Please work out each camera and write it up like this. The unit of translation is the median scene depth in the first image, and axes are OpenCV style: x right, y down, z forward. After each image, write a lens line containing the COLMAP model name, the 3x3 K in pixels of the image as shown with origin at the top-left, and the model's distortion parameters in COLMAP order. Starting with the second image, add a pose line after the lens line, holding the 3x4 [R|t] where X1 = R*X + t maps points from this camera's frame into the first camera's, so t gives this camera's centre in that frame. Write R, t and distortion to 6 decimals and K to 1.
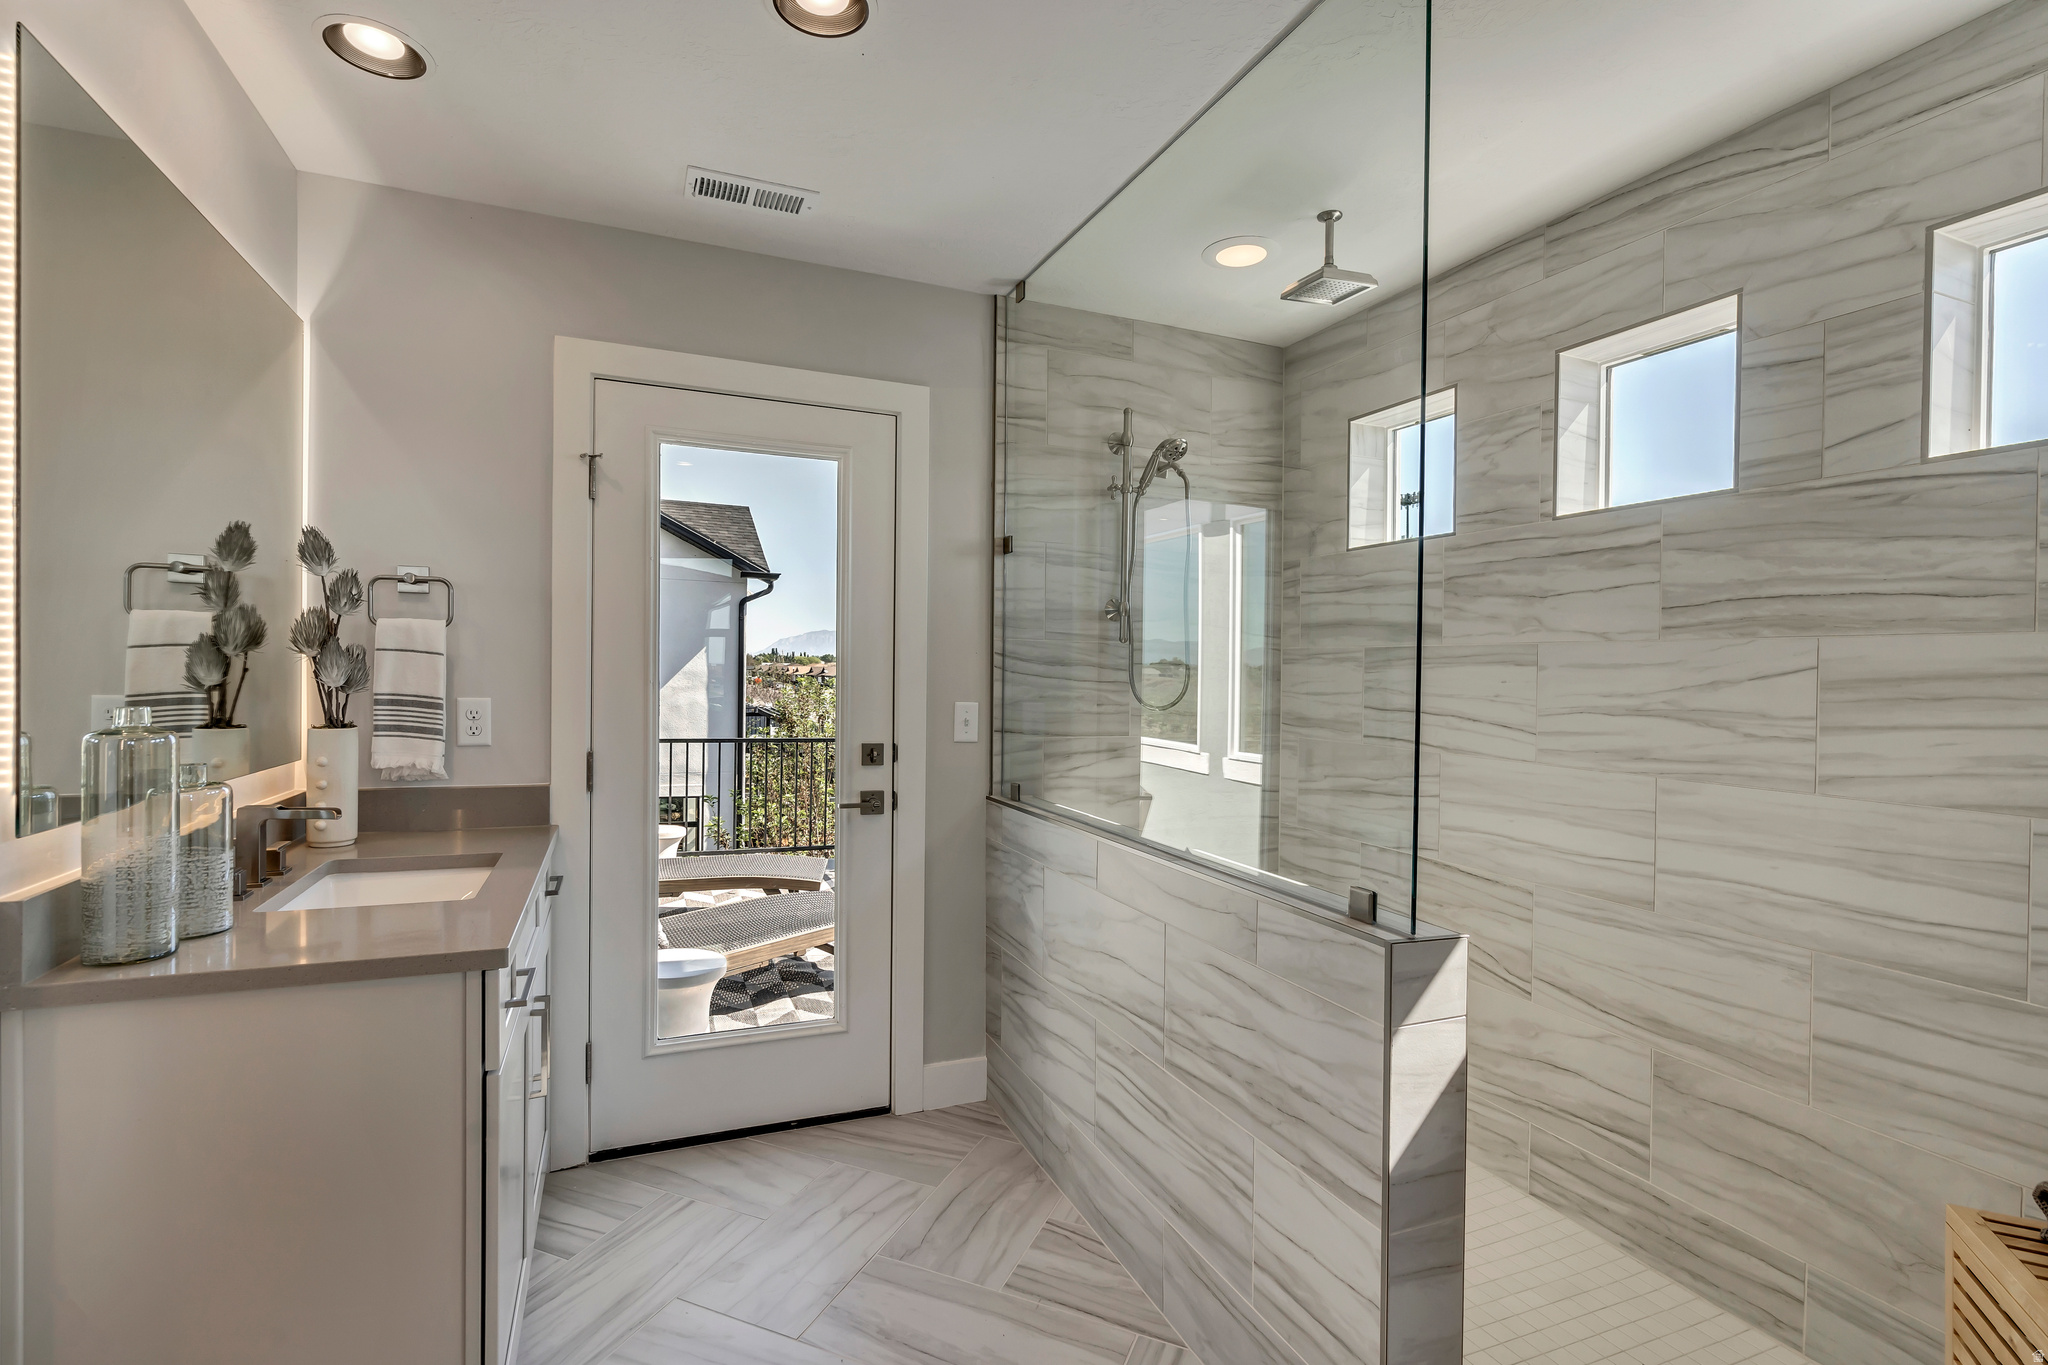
lens RADIAL K [[943.8, 0, 1024.2], [0, 943.8, 685.2], [0, 0, 1]] dist [-0.004942, 0.002533]
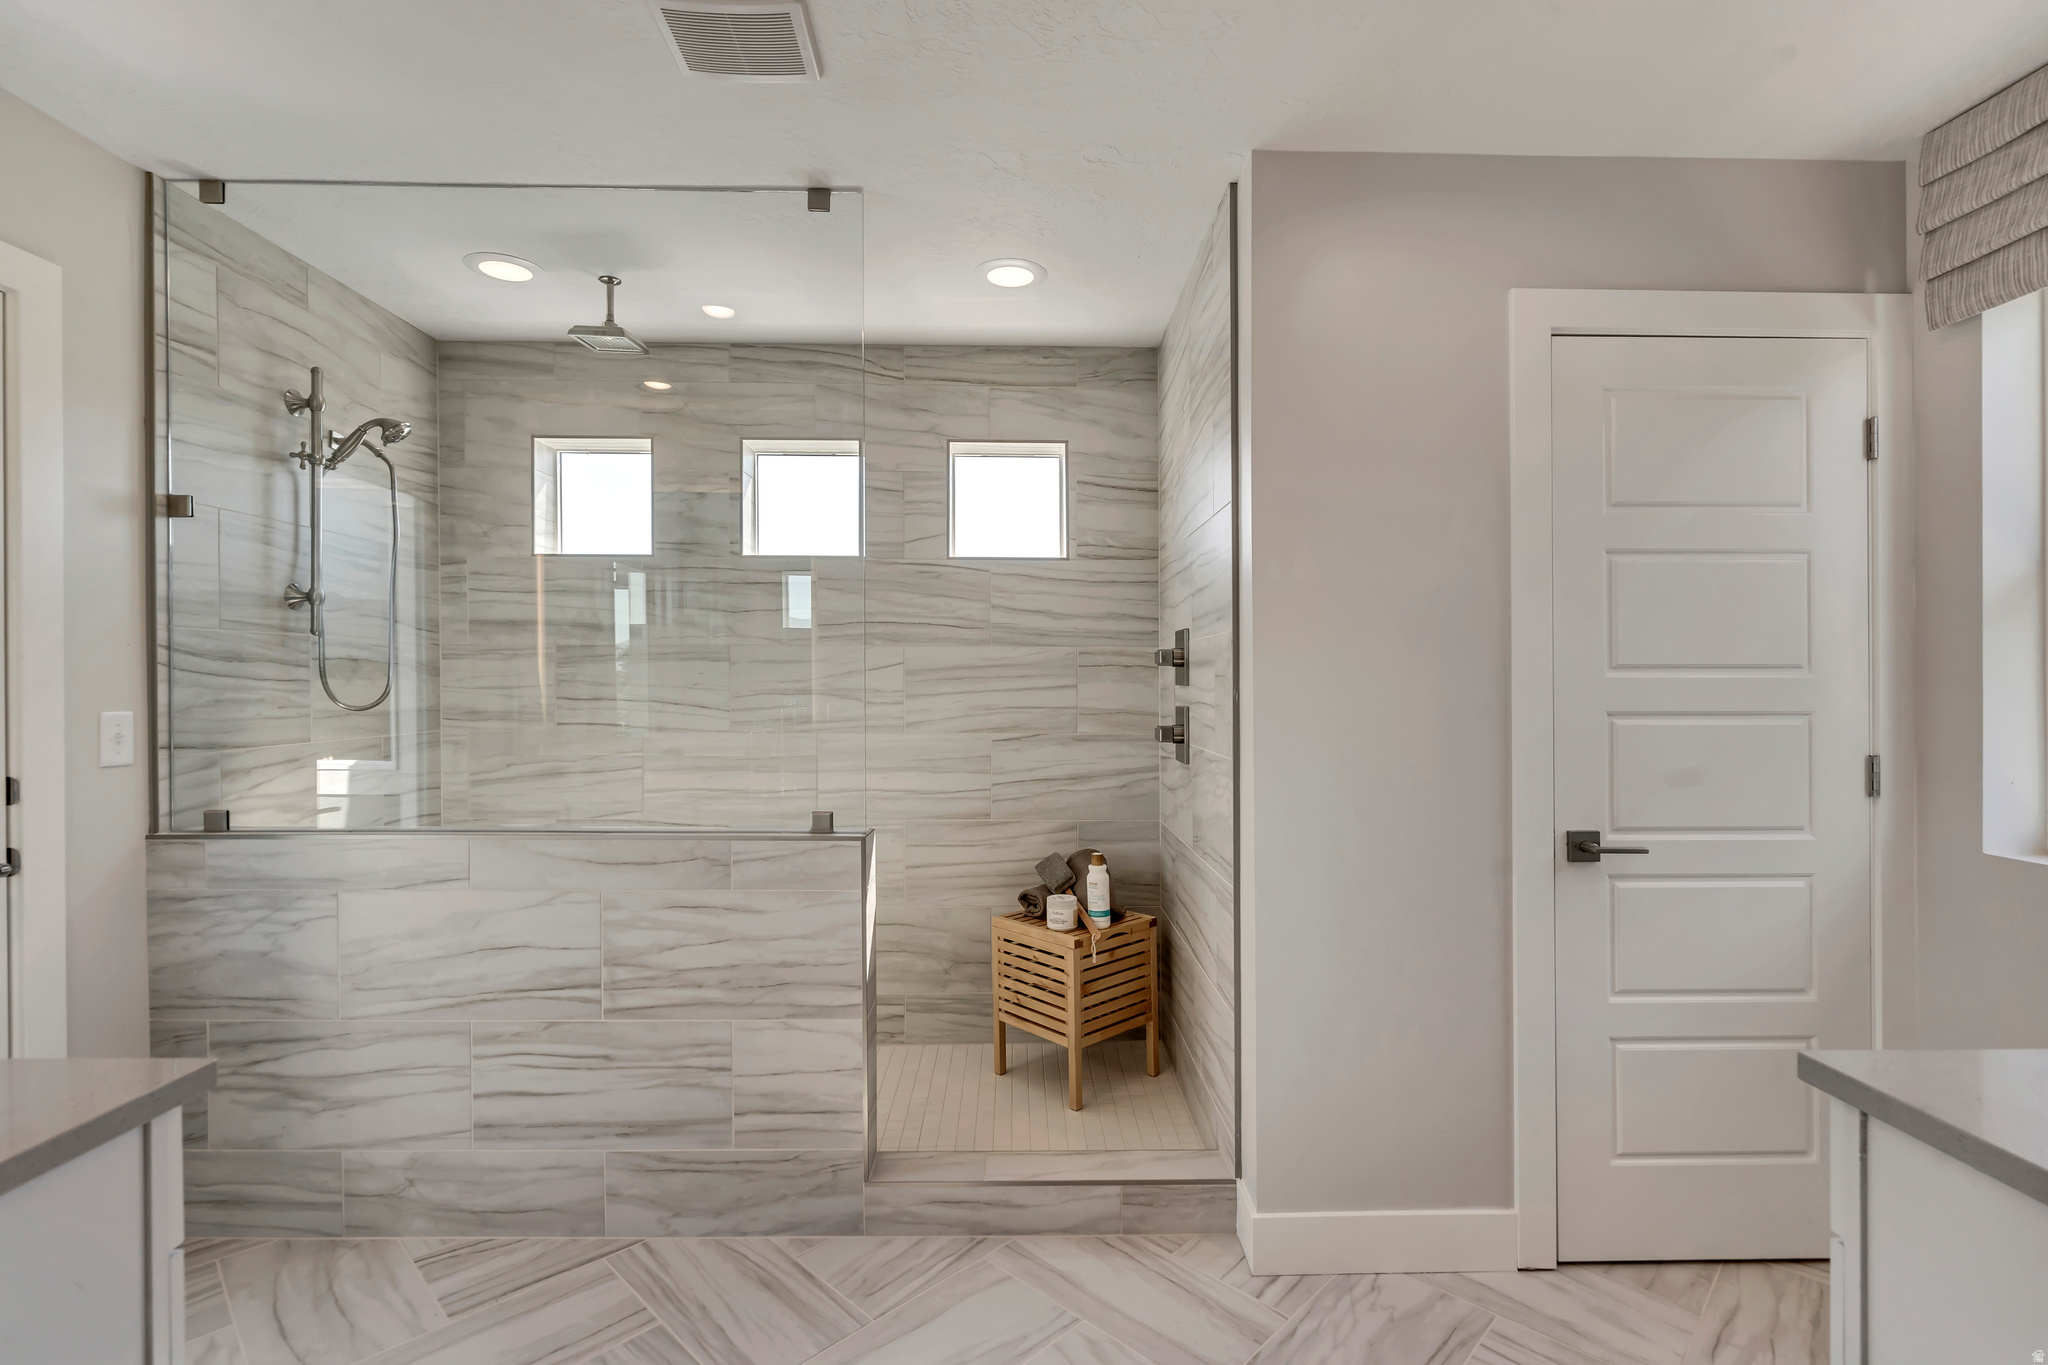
lens RADIAL K [[943.8, 0, 1018.9], [0, 943.8, 675.3], [0, 0, 1]] dist [-0.004942, 0.002533]
pose [[0.373512, -0.015725, 0.927492, -0.525240], [0.016426, 0.999812, 0.010336, -0.007000], [-0.927480, 0.011375, 0.373700, 0.081970]]
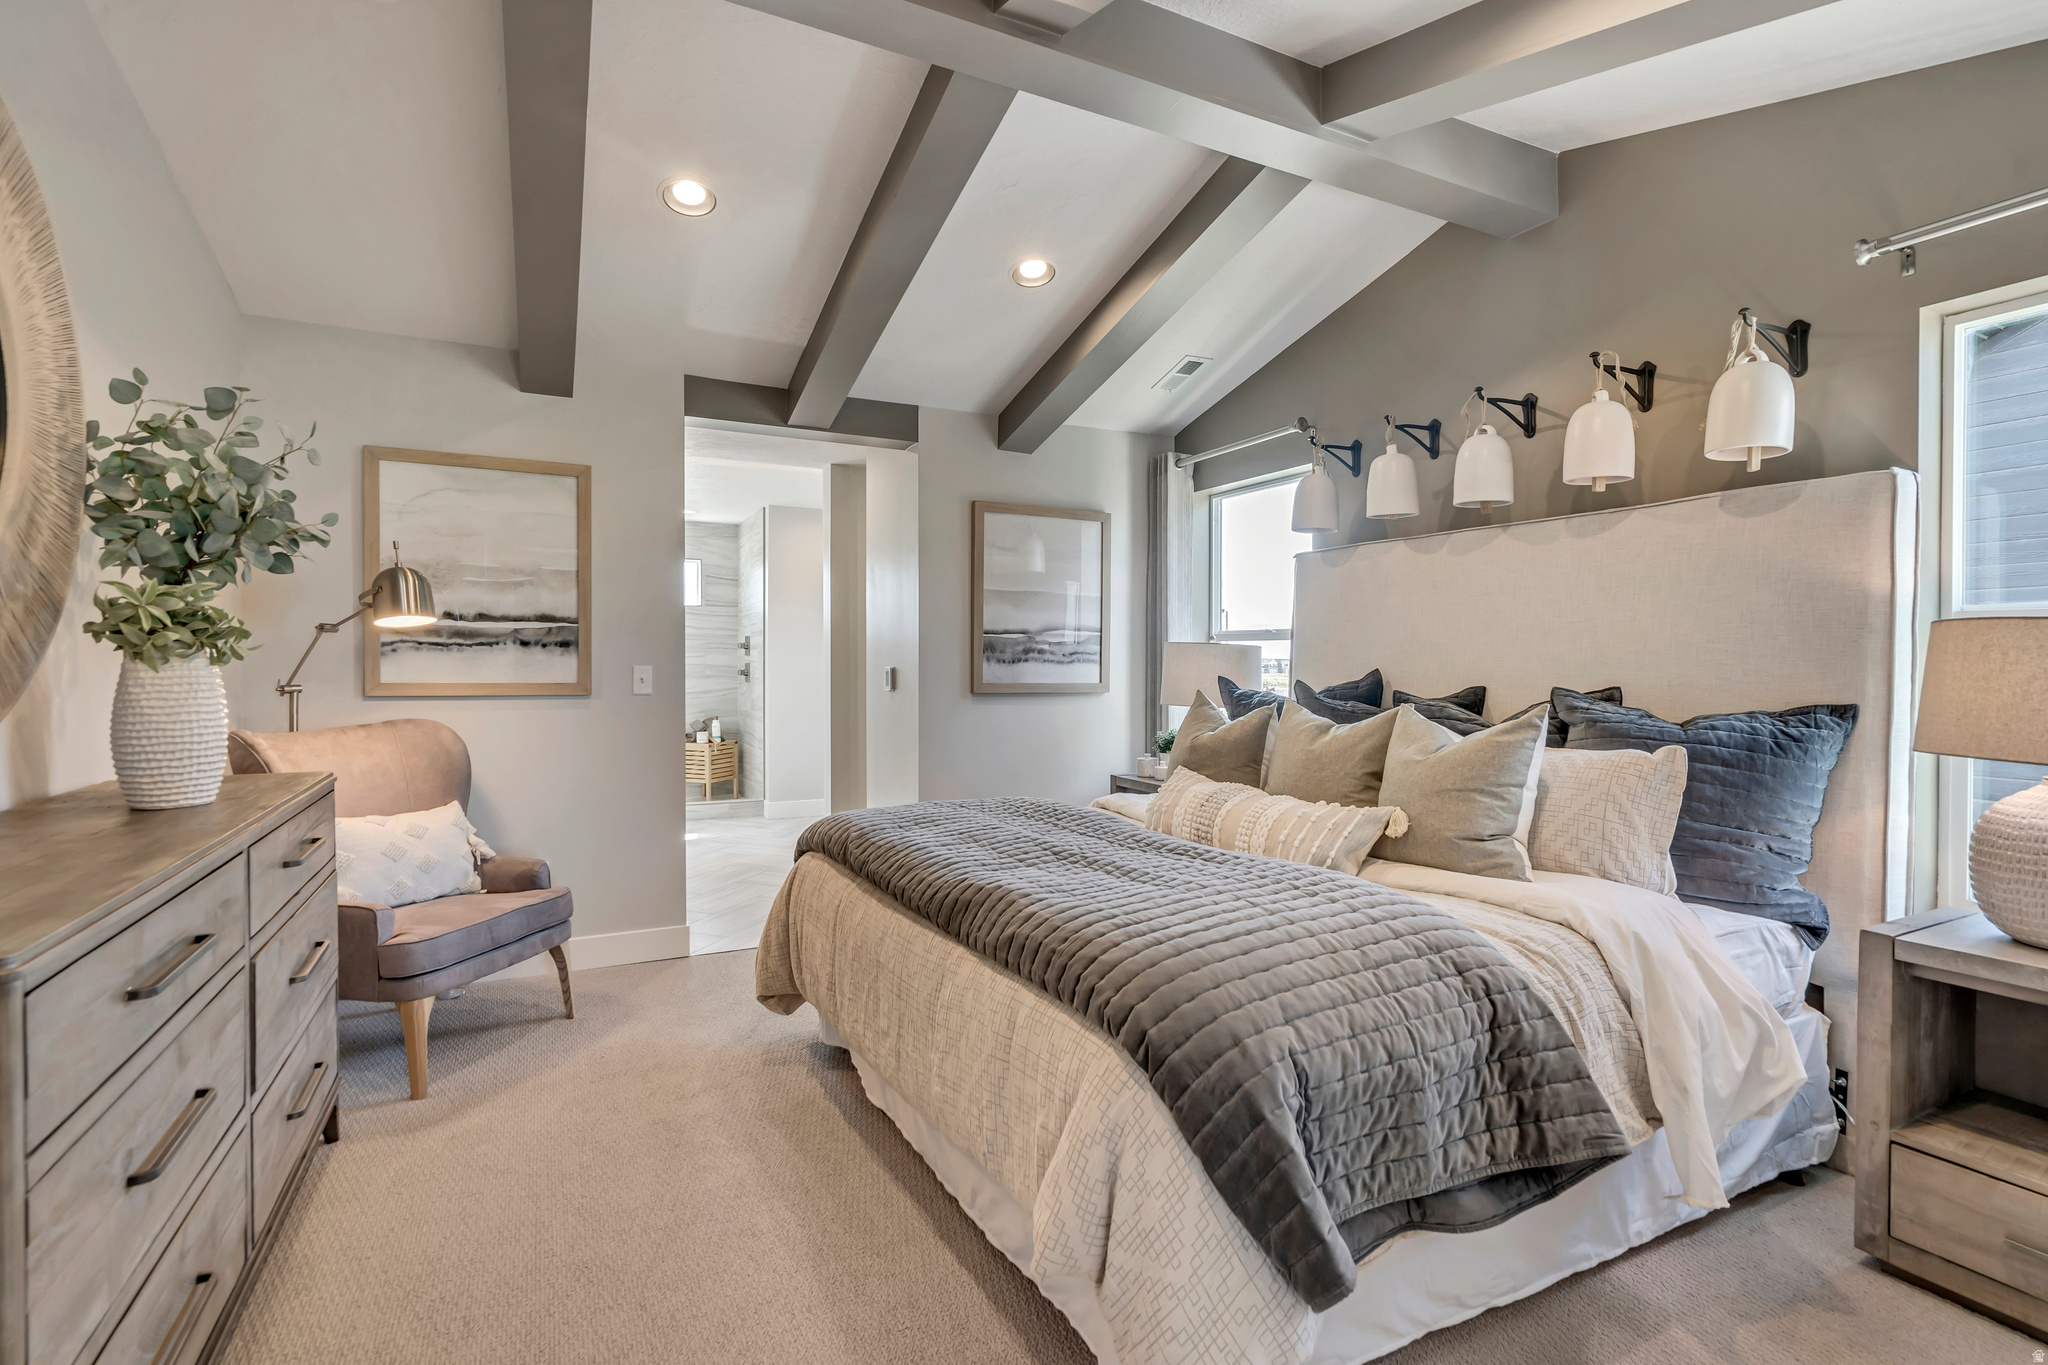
lens RADIAL K [[943.8, 0, 1019.7], [0, 943.8, 674.2], [0, 0, 1]] dist [-0.004942, 0.002533]
pose [[-0.070172, -0.024591, 0.997232, -2.848451], [0.005746, 0.999670, 0.025056, 0.008285], [-0.997518, 0.007488, -0.070007, -0.413427]]
